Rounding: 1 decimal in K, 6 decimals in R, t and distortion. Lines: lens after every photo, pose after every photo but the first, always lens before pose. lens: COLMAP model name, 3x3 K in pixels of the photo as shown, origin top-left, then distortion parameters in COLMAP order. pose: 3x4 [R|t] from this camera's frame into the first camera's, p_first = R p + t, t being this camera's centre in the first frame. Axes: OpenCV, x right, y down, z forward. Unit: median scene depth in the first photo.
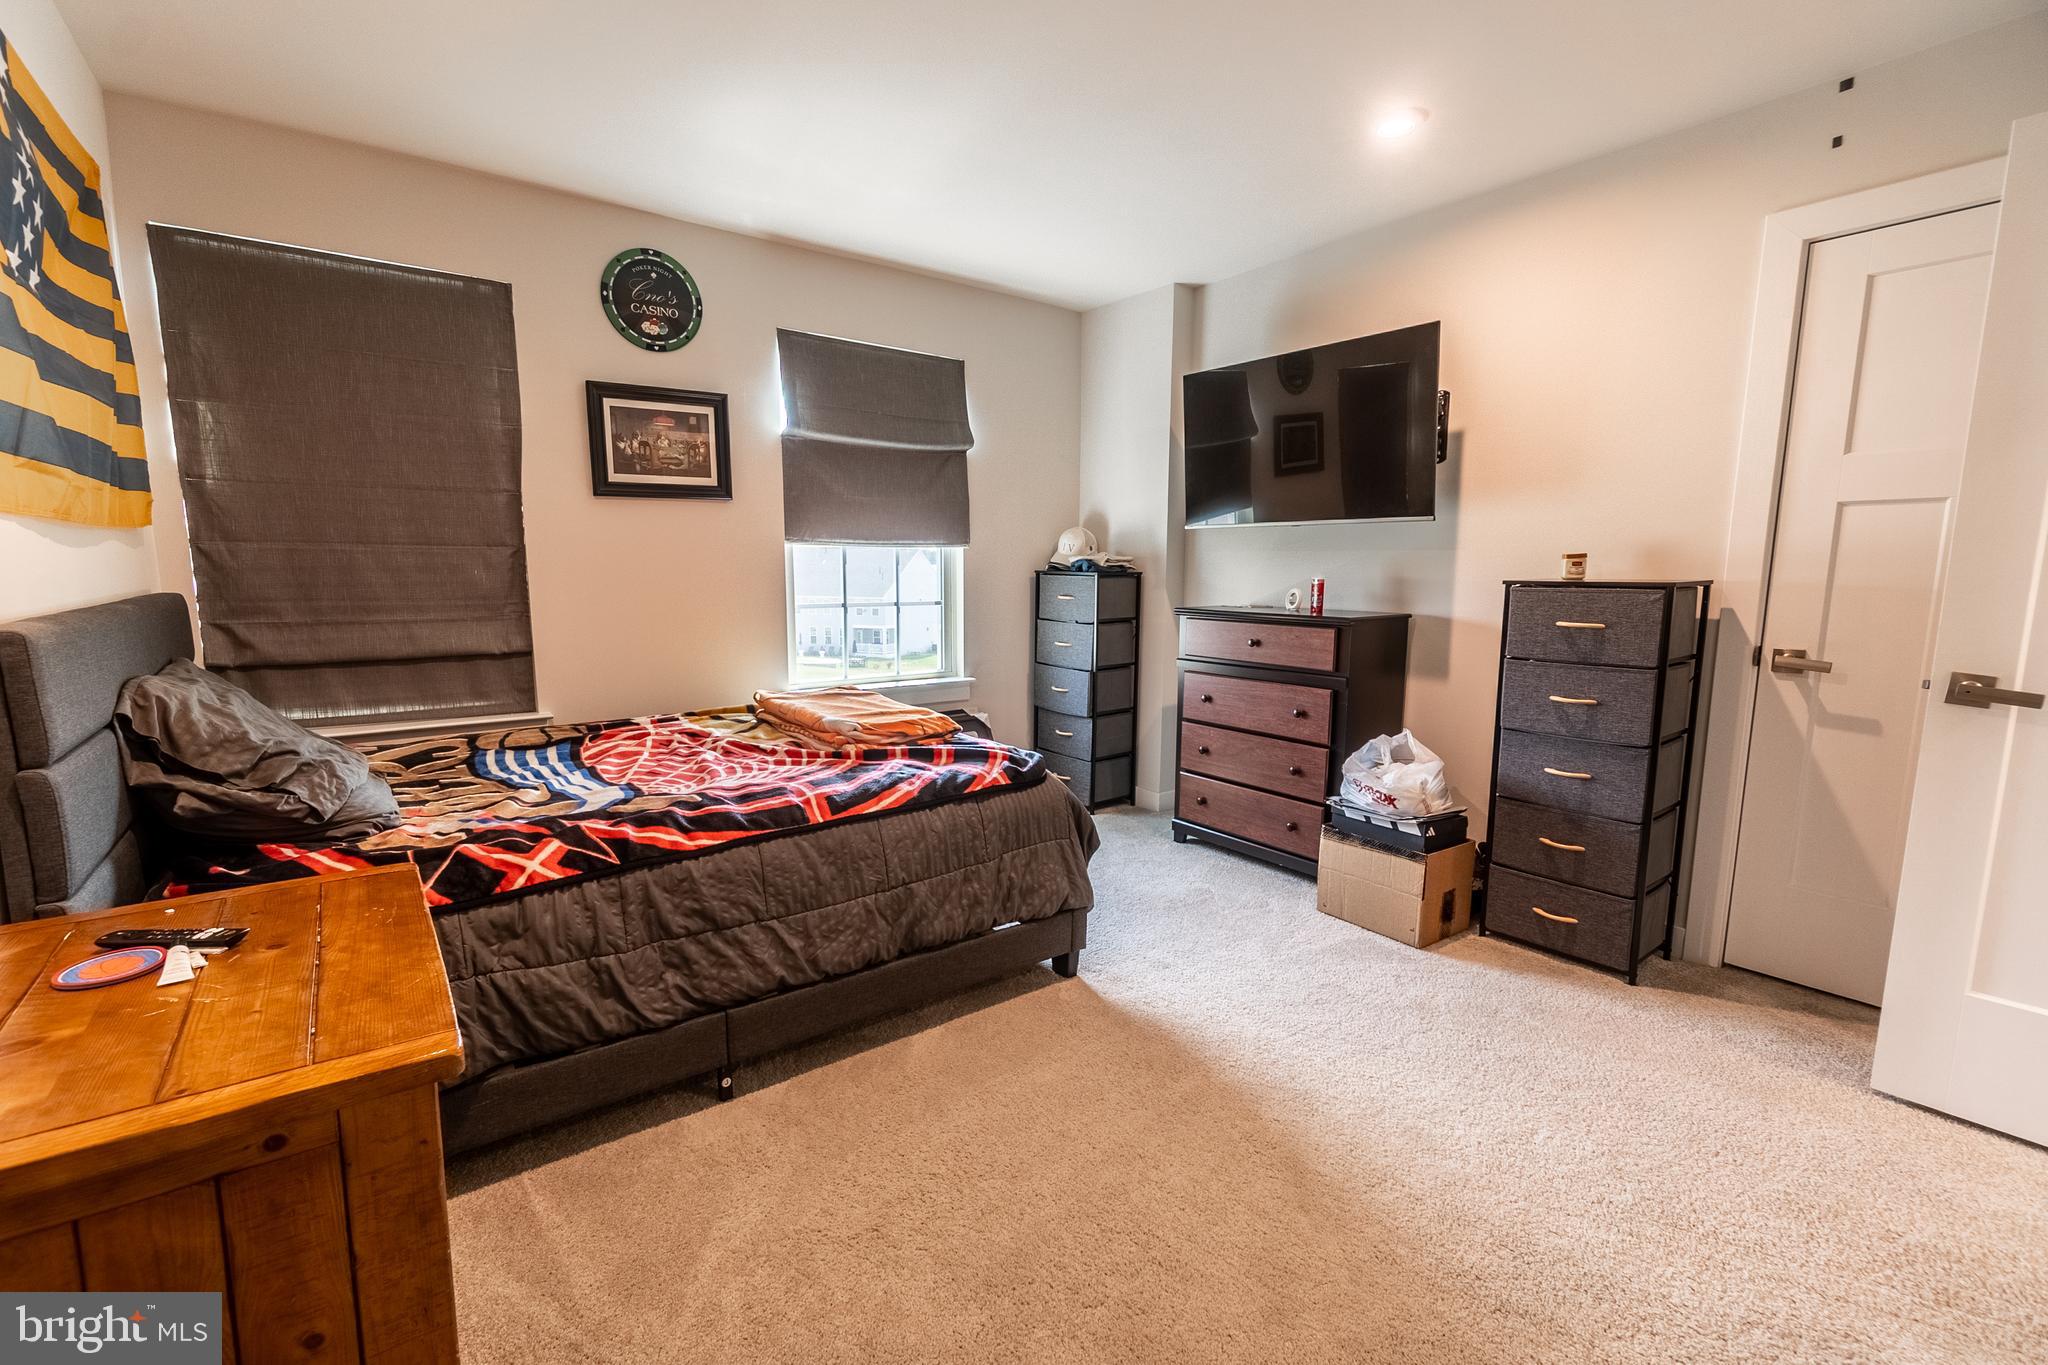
lens RADIAL K [[893.7, 0, 1020.4], [0, 893.7, 680.9], [0, 0, 1]] dist [-0.009871, 0.003056]
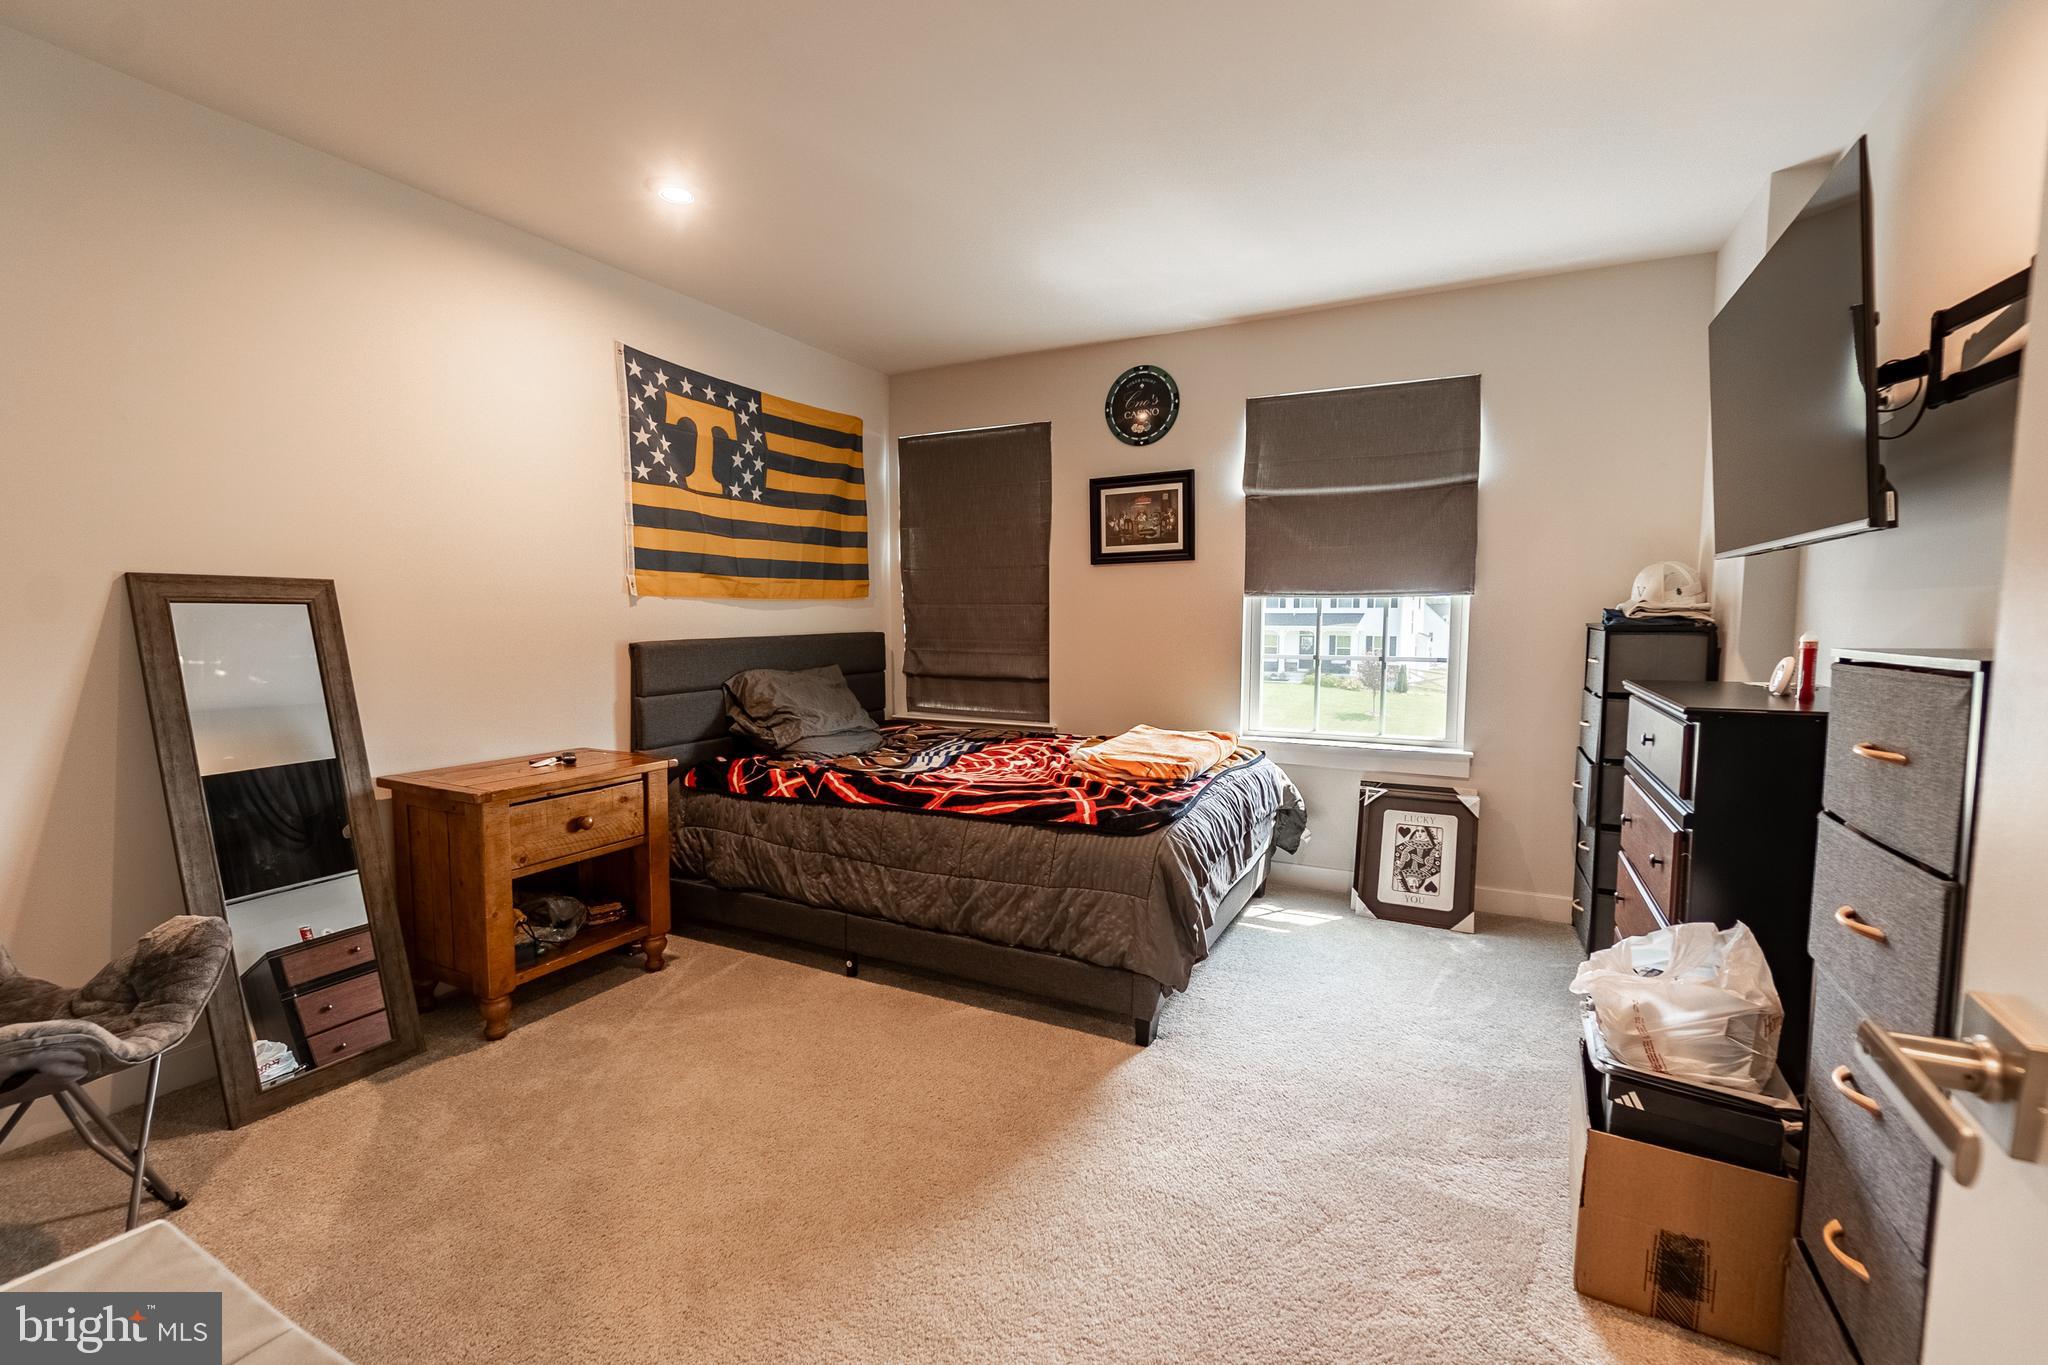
lens RADIAL K [[893.7, 0, 1008.6], [0, 893.7, 684.9], [0, 0, 1]] dist [-0.009871, 0.003056]
pose [[0.417296, 0.066855, -0.906308, 0.692599], [-0.114778, 0.993181, 0.020415, -0.045432], [0.901493, 0.095505, 0.422124, 0.357265]]
